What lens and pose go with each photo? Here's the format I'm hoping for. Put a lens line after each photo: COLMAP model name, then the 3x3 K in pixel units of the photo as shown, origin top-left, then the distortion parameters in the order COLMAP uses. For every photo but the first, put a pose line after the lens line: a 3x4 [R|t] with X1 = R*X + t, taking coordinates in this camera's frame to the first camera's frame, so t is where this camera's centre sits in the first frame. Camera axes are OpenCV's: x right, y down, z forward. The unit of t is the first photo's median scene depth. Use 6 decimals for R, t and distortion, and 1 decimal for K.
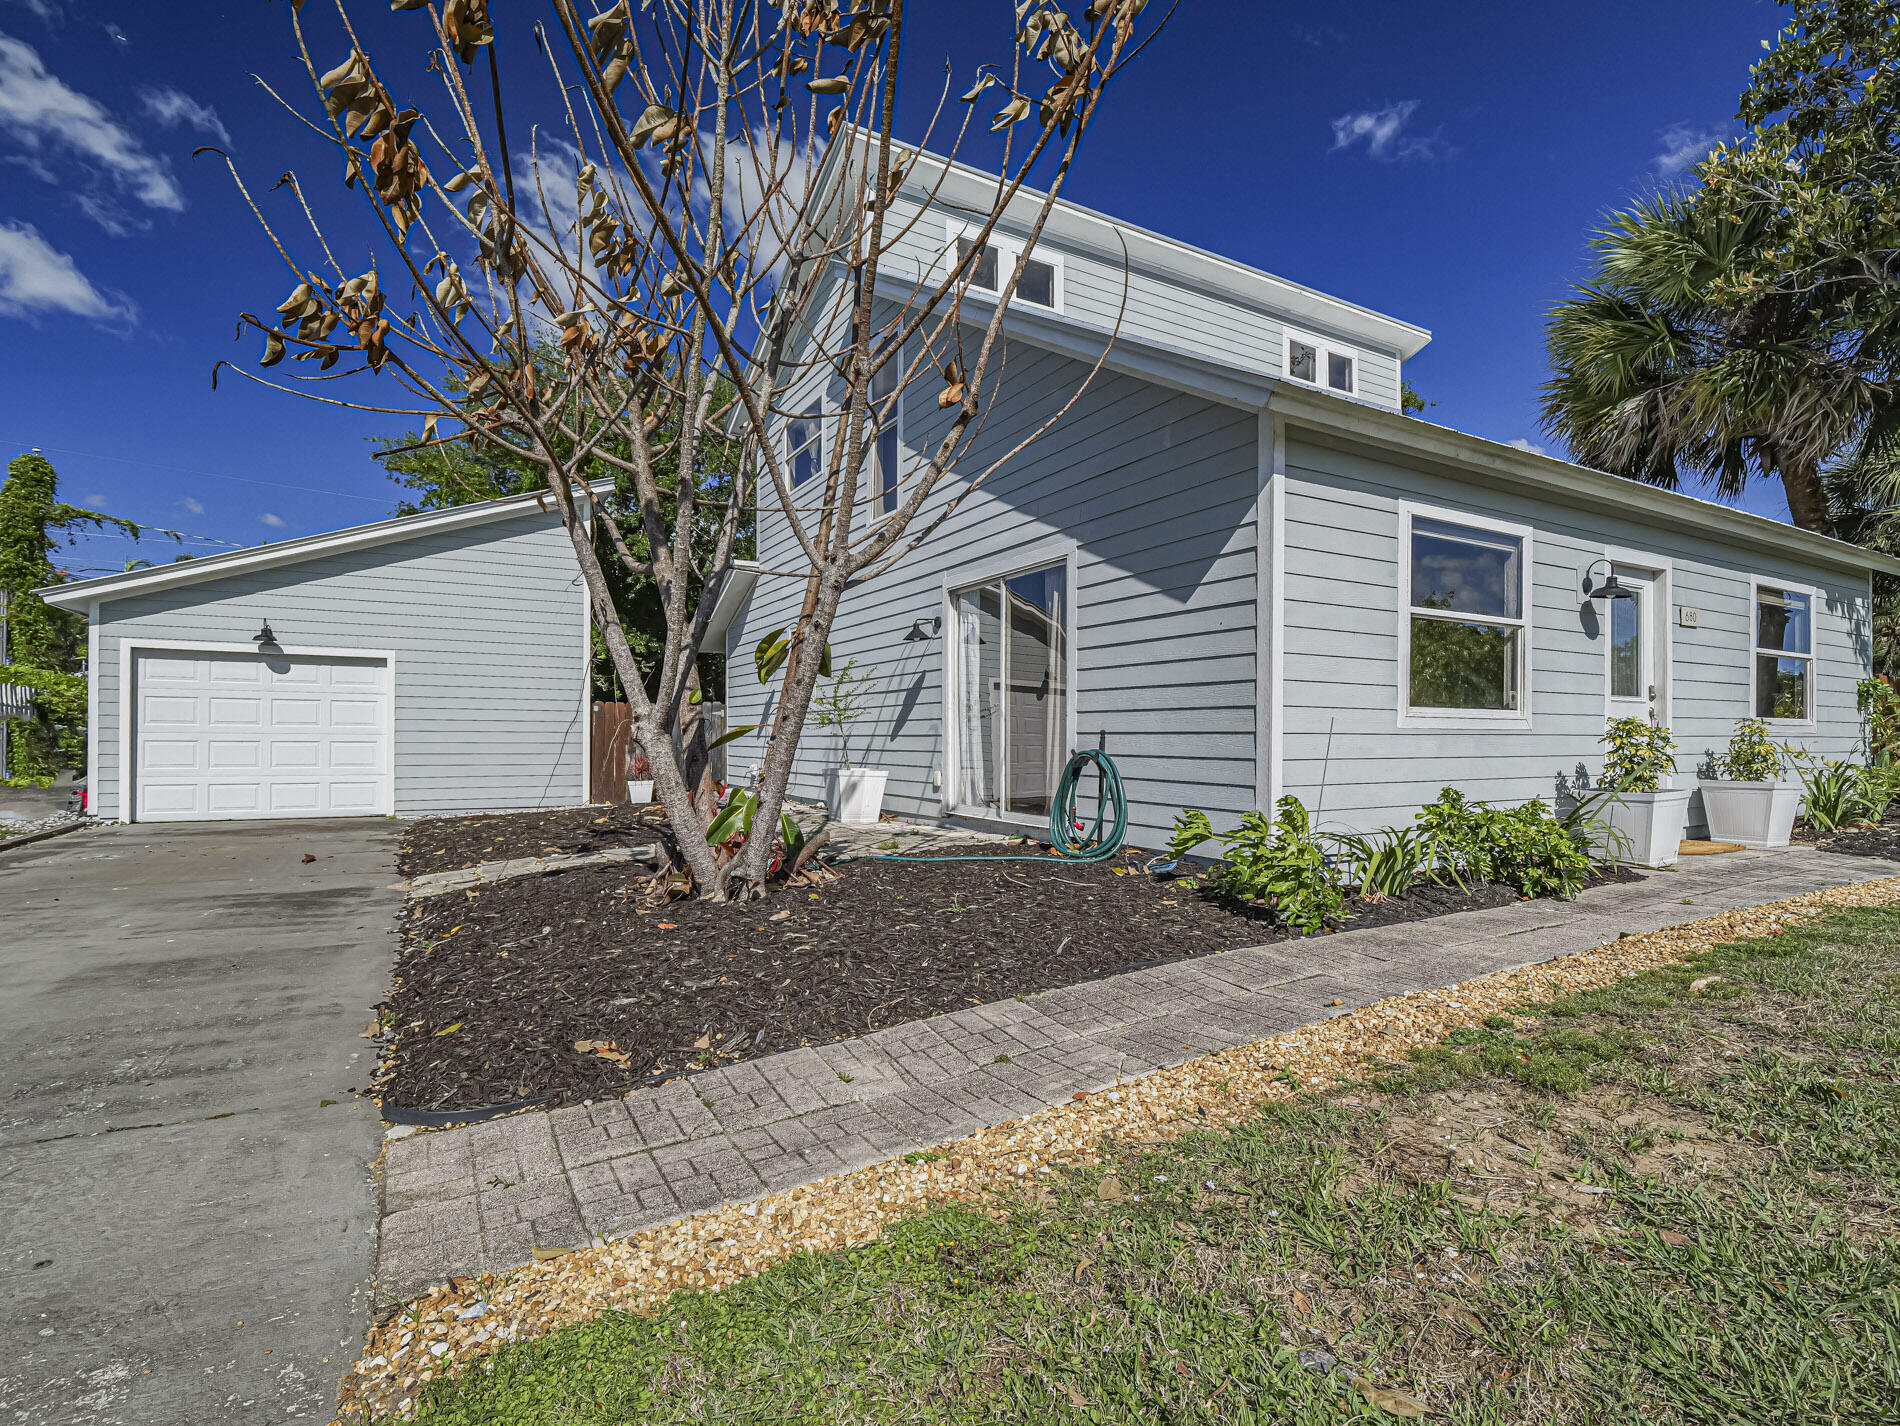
lens RADIAL K [[916.1, 0, 956.2], [0, 916.1, 730.2], [0, 0, 1]] dist [-0.009395, -0.002920]
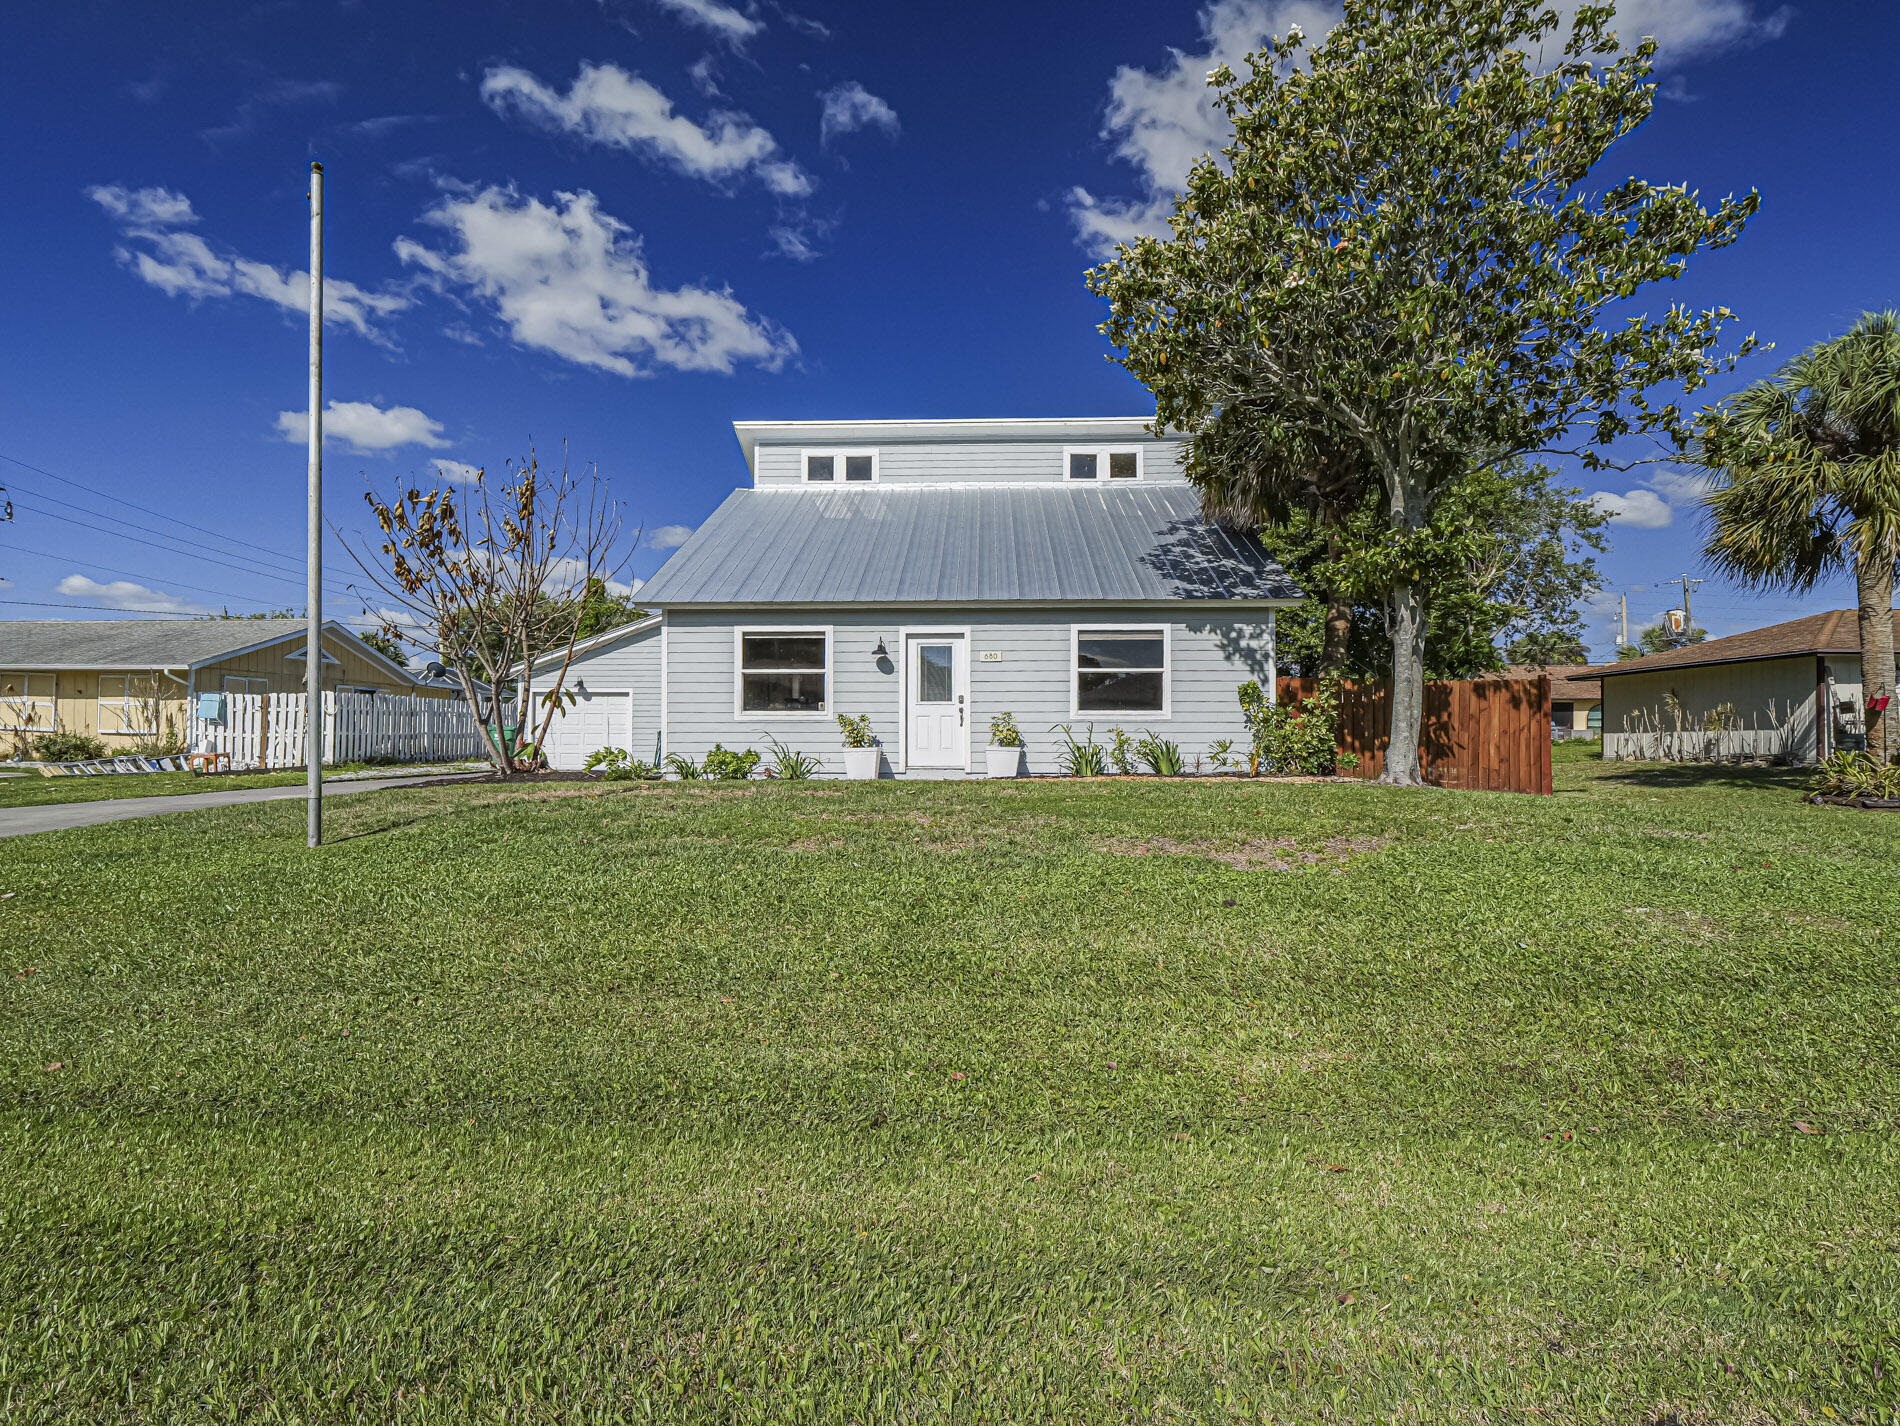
lens RADIAL K [[916.1, 0, 951.0], [0, 916.1, 725.4], [0, 0, 1]] dist [-0.009395, -0.002920]
pose [[0.846079, -0.007252, -0.533008, 2.028727], [0.002869, 0.999955, -0.009051, 0.032092], [0.533050, 0.006128, 0.846062, -0.676144]]
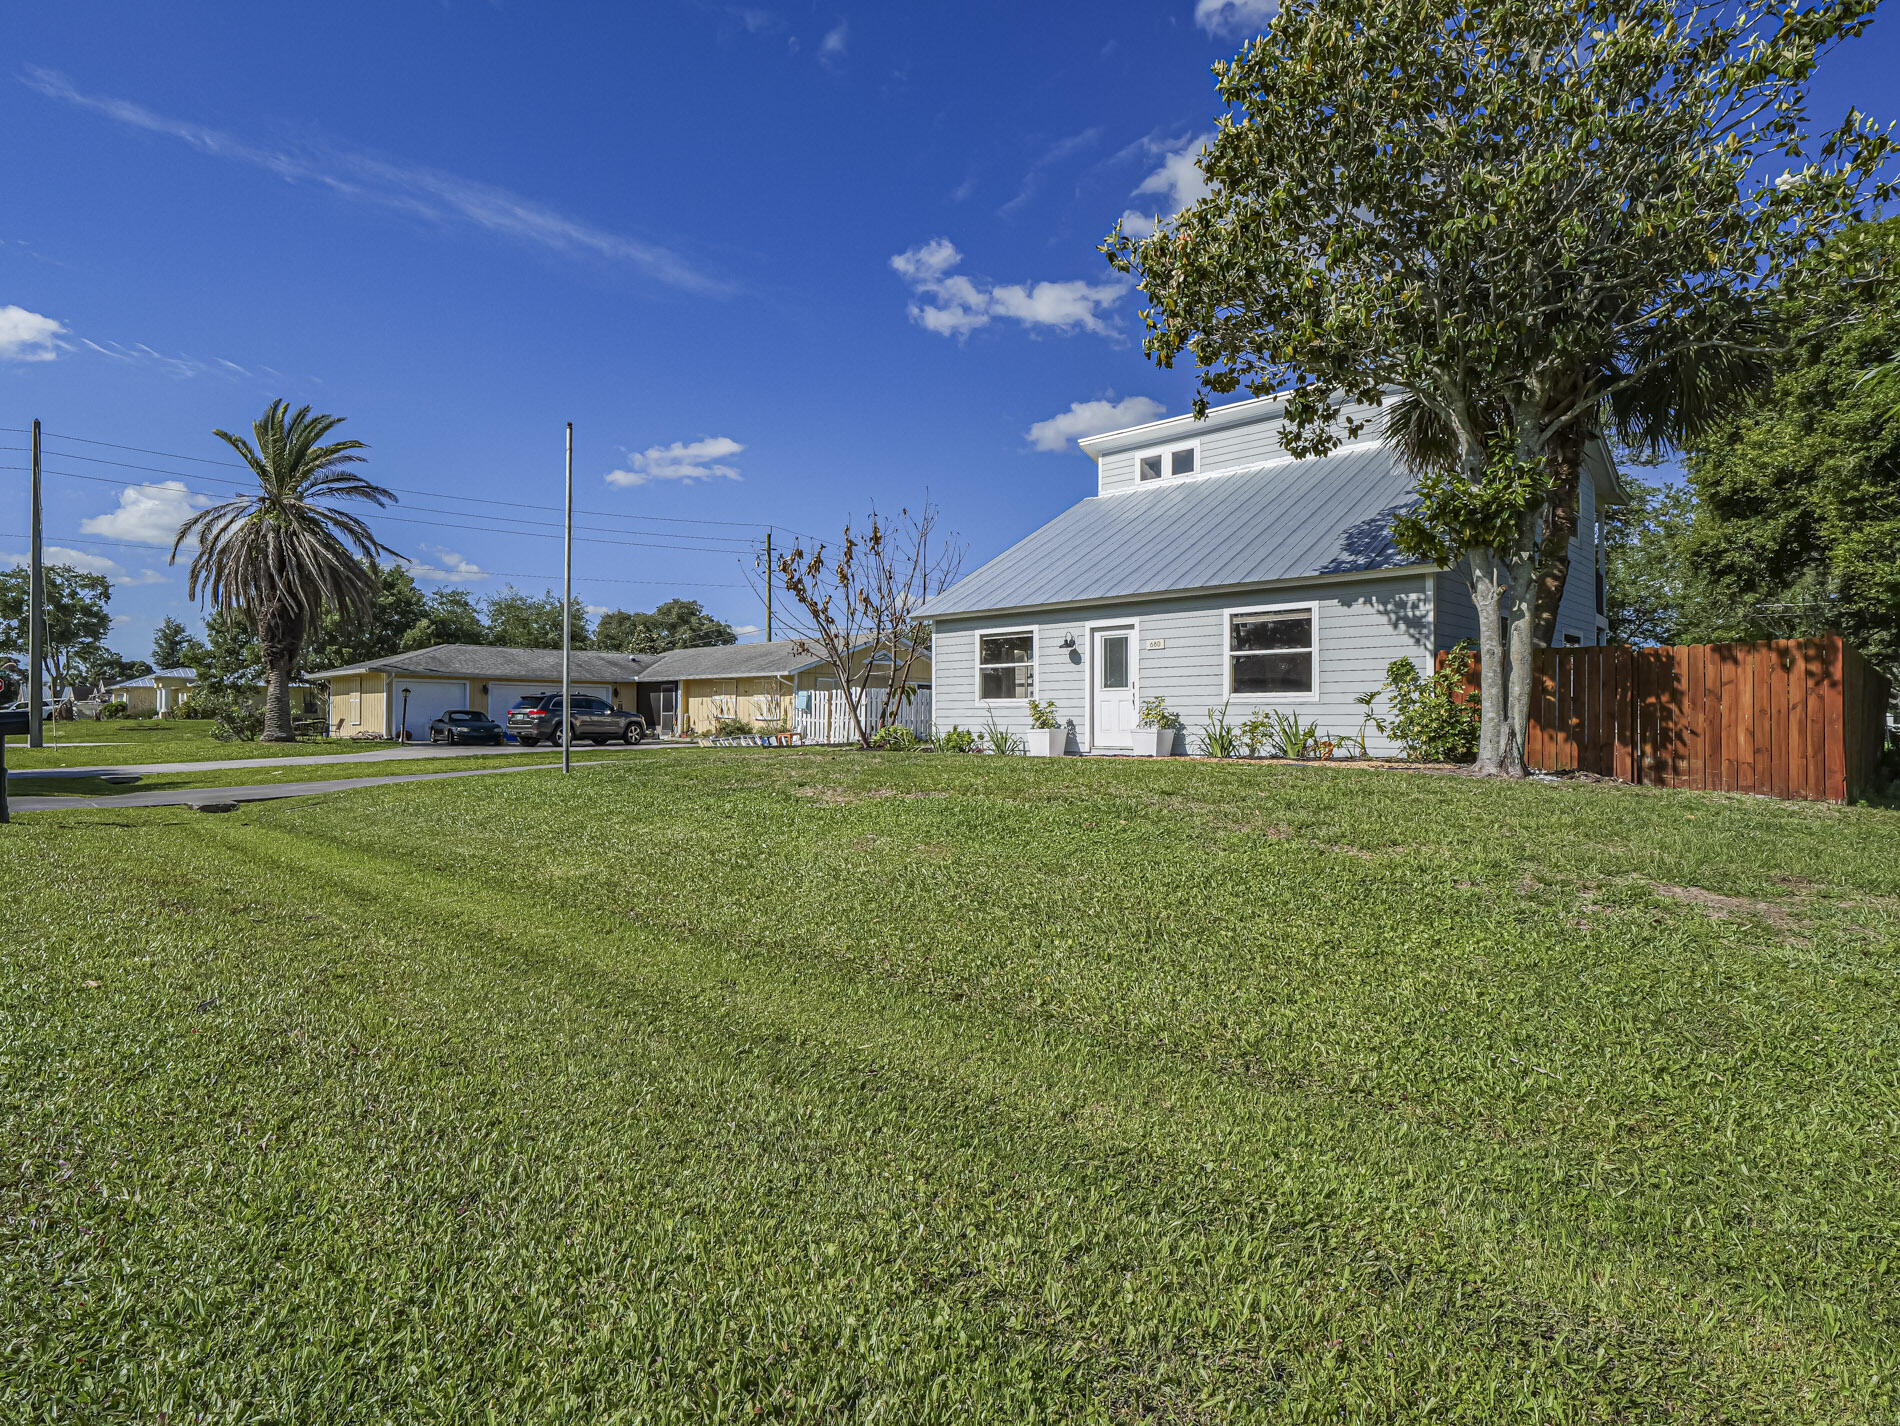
lens RADIAL K [[1004.8, 0, 938.1], [0, 1004.8, 706.4], [0, 0, 1]] dist [-0.002502, -0.000048]
pose [[0.268903, -0.016796, -0.963021, 3.247829], [0.001856, 0.999855, -0.016920, 0.048299], [0.963165, 0.002763, 0.268895, -0.007960]]
